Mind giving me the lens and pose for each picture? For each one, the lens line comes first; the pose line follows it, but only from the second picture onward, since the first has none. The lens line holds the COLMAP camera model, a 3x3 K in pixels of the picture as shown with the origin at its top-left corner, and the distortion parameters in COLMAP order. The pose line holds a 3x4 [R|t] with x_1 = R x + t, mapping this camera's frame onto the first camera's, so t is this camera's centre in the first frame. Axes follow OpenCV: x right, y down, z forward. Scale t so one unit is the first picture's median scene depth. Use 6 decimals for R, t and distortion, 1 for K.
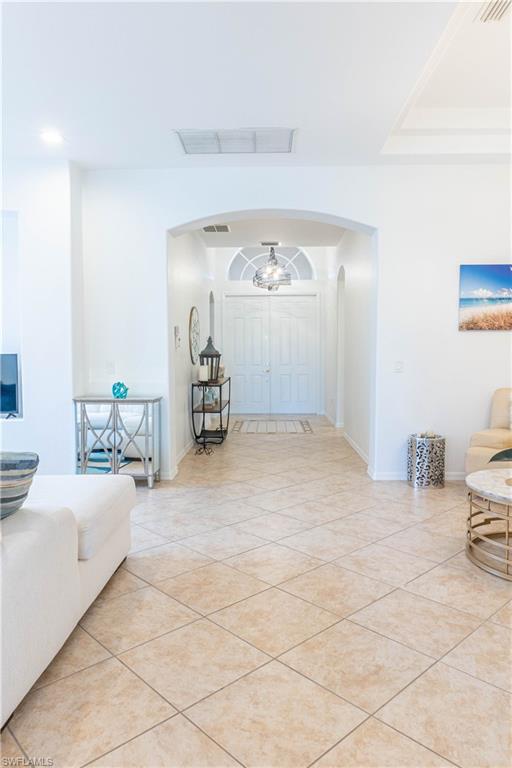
lens RADIAL K [[517.4, 0, 256.0], [0, 517.4, 384.0], [0, 0, 1]] dist [-0.006320, -0.002268]
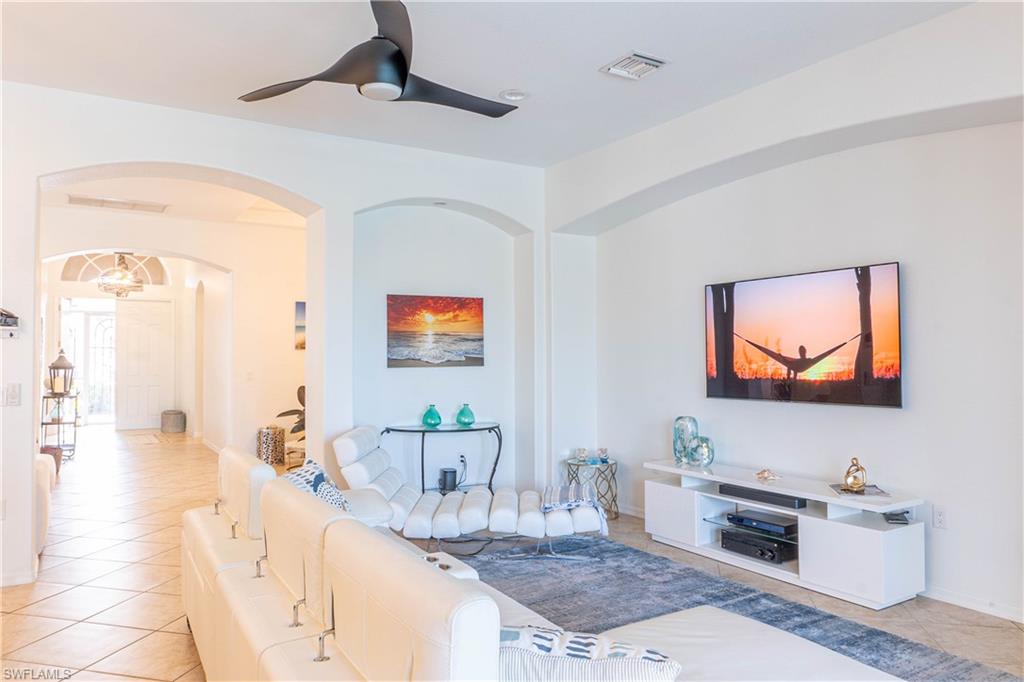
lens RADIAL K [[693.3, 0, 512.0], [0, 693.3, 341.0], [0, 0, 1]] dist [-0.006087, -0.003629]
pose [[0.828173, 0.013911, 0.560300, -0.100329], [0.030410, 0.997104, -0.069706, 0.012708], [-0.559648, 0.074767, 0.825351, -0.523636]]
